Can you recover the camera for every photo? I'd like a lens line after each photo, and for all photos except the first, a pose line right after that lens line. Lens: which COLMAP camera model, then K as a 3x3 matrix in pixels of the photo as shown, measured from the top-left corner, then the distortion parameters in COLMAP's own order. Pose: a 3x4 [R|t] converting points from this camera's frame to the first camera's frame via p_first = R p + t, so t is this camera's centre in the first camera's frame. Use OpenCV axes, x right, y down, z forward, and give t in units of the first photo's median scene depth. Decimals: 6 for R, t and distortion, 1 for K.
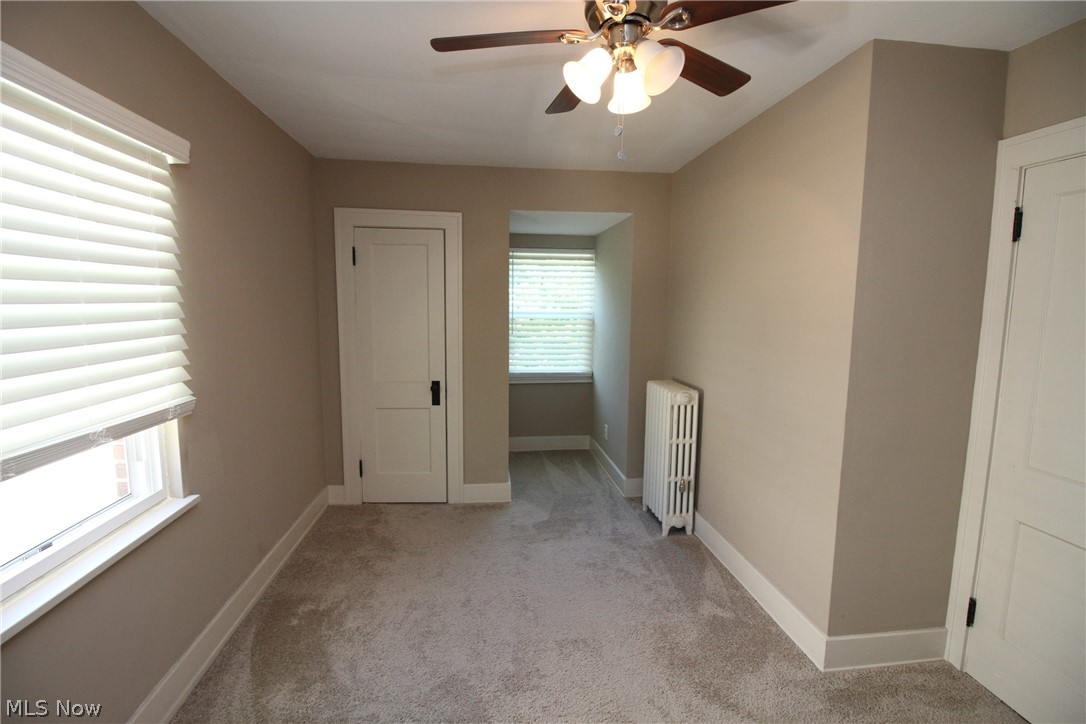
lens RADIAL K [[501.2, 0, 541.8], [0, 501.2, 353.8], [0, 0, 1]] dist [-0.003895, -0.010248]
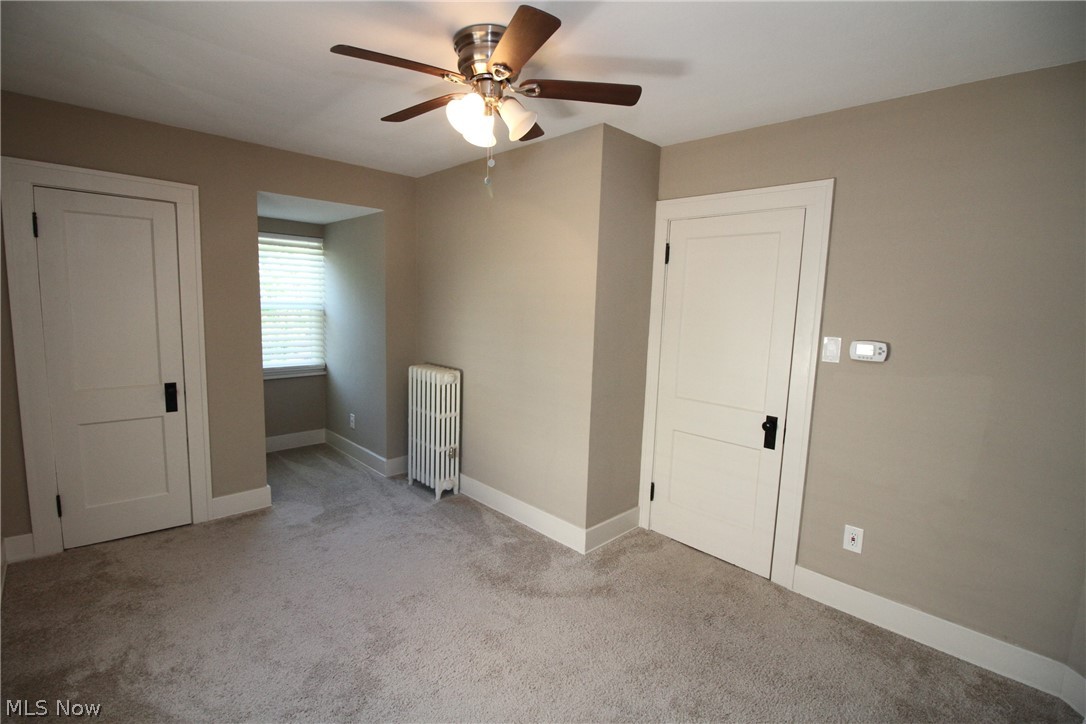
lens RADIAL K [[501.2, 0, 534.4], [0, 501.2, 353.6], [0, 0, 1]] dist [-0.003895, -0.010248]
pose [[0.789862, -0.050136, 0.611232, -0.262739], [0.039446, 0.998742, 0.030948, 0.003461], [-0.612015, -0.000334, 0.790846, -0.039629]]
